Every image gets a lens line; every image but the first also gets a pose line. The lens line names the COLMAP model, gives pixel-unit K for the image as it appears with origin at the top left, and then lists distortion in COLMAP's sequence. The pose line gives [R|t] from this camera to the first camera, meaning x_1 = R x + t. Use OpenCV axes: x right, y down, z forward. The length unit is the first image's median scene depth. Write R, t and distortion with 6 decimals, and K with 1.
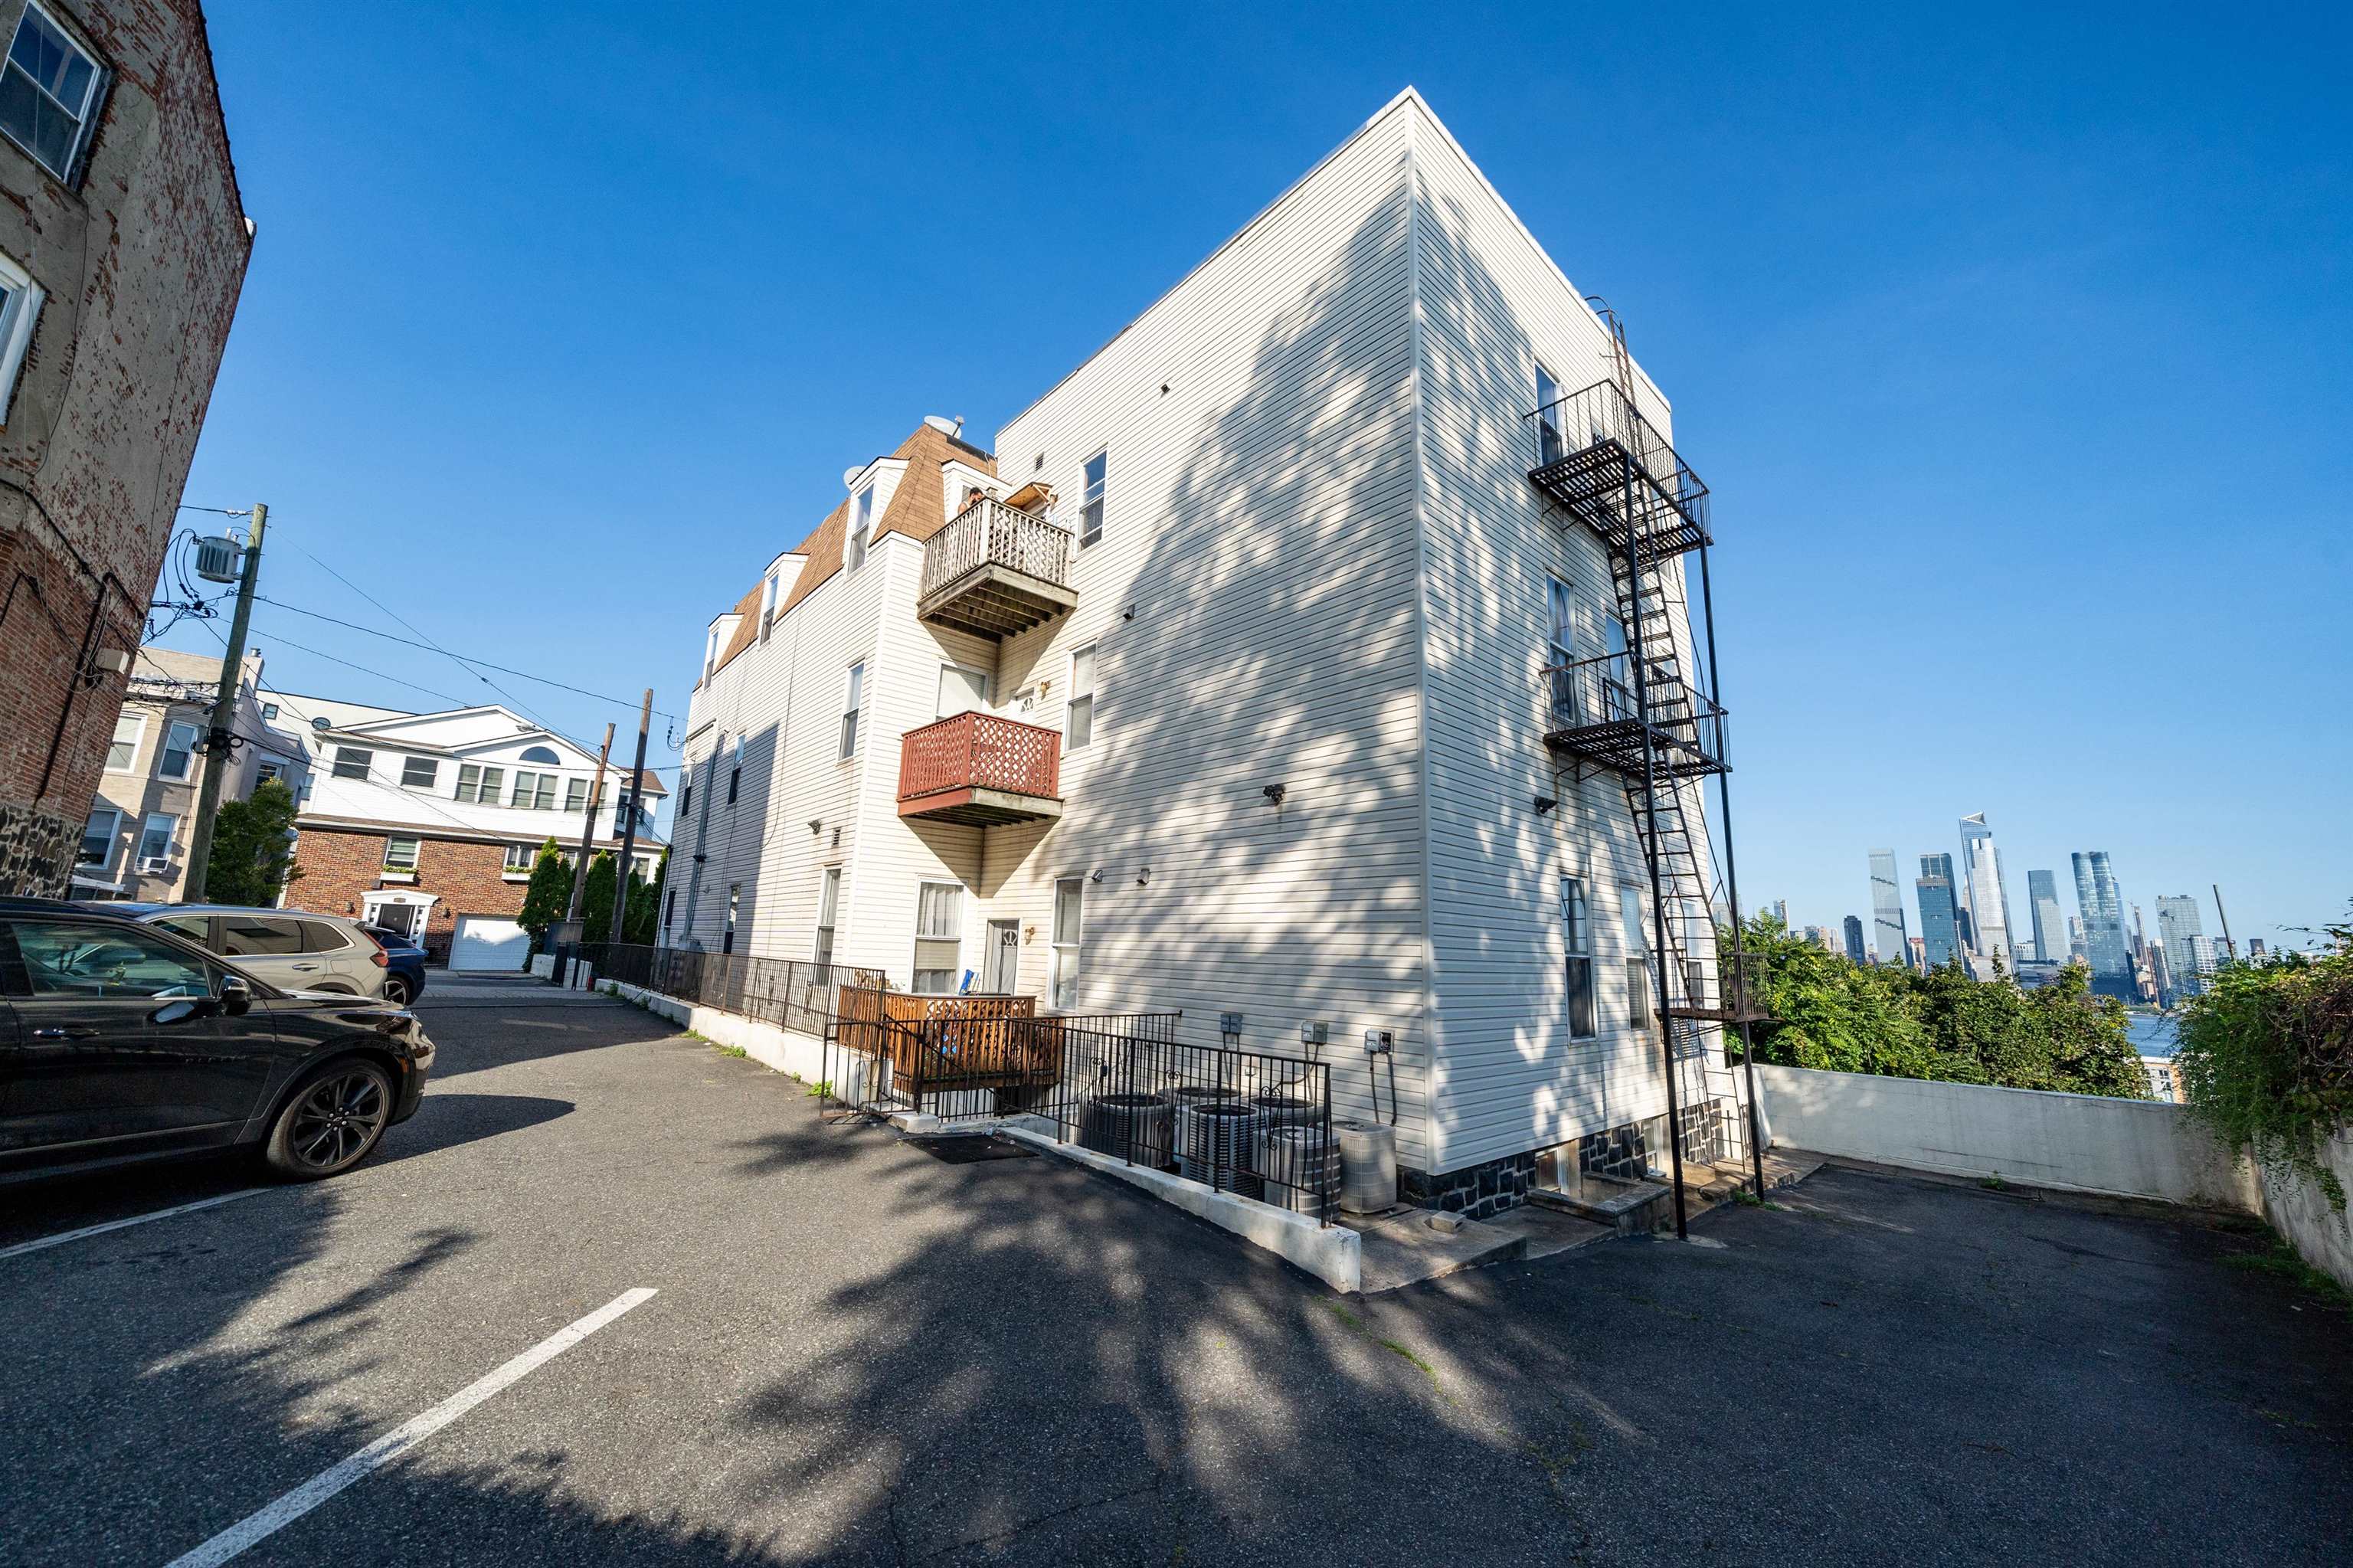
lens RADIAL K [[866.3, 0, 1173.0], [0, 866.3, 789.0], [0, 0, 1]] dist [-0.003896, -0.000166]
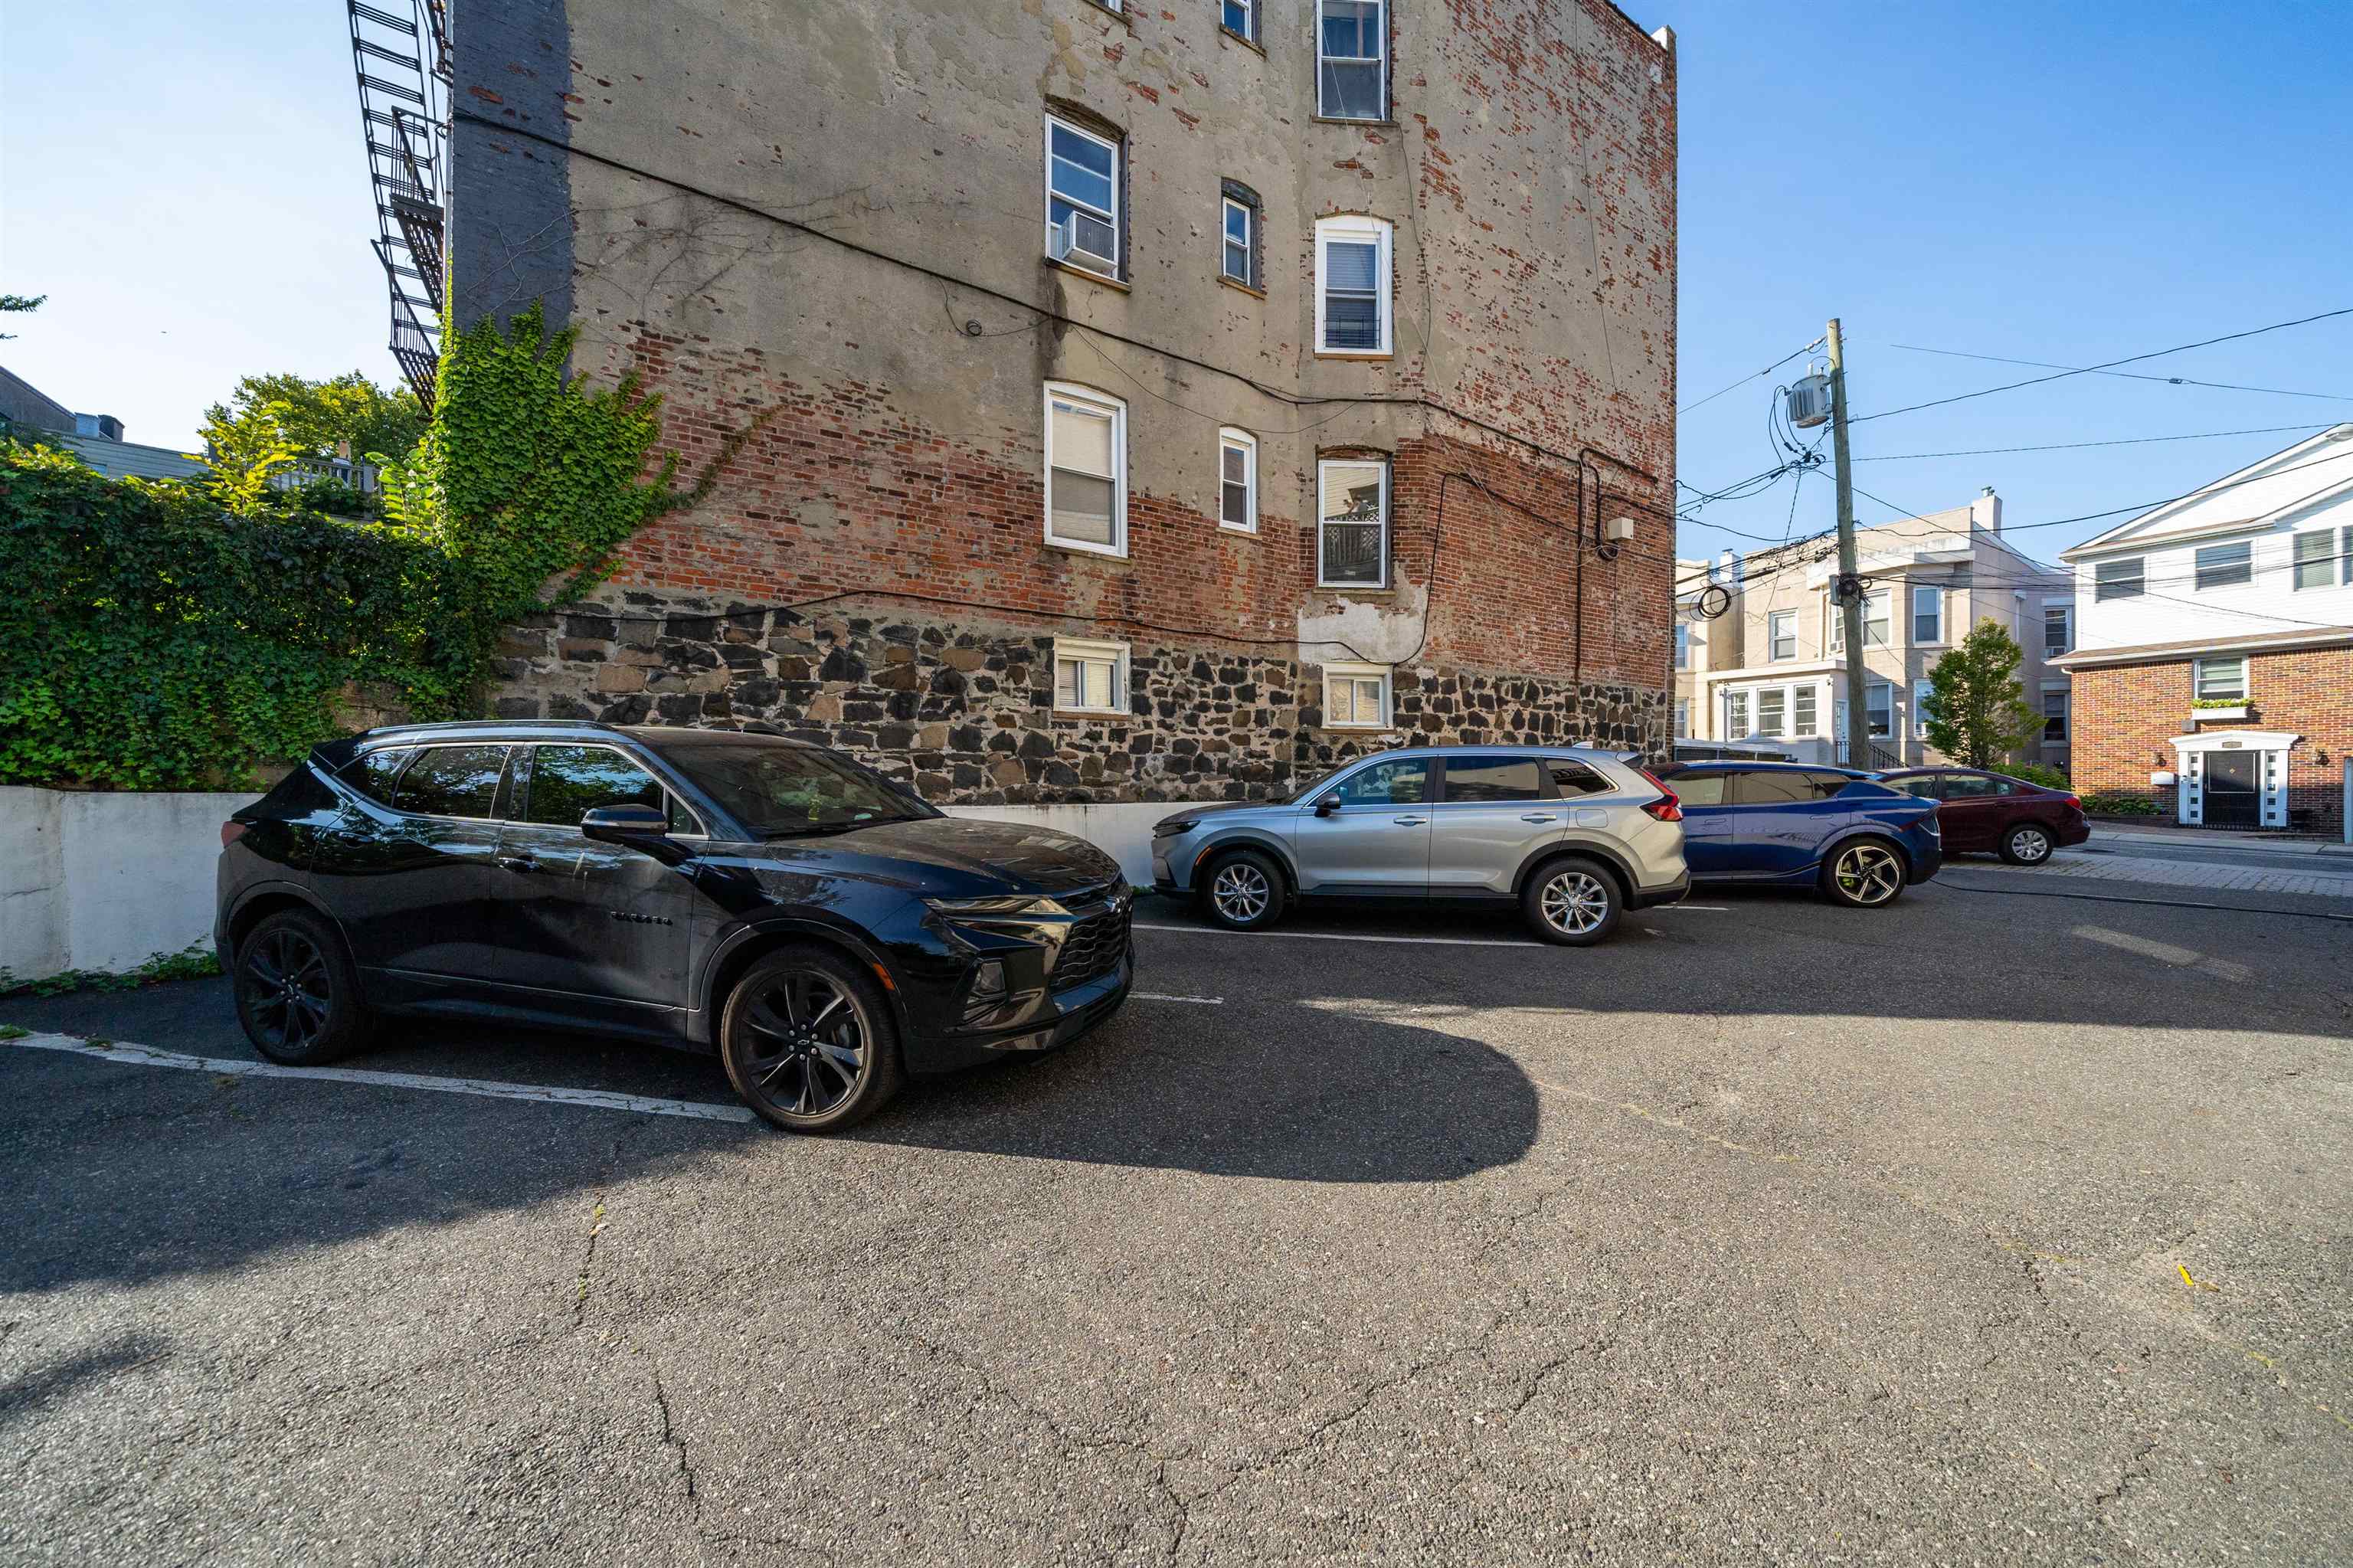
lens RADIAL K [[822.5, 0, 1178.4], [0, 822.5, 780.1], [0, 0, 1]] dist [-0.002501, -0.000063]
pose [[-0.168061, -0.040223, -0.984956, -0.080888], [0.174416, 0.982190, -0.069871, 0.053610], [0.970224, -0.183534, -0.158052, 0.257125]]
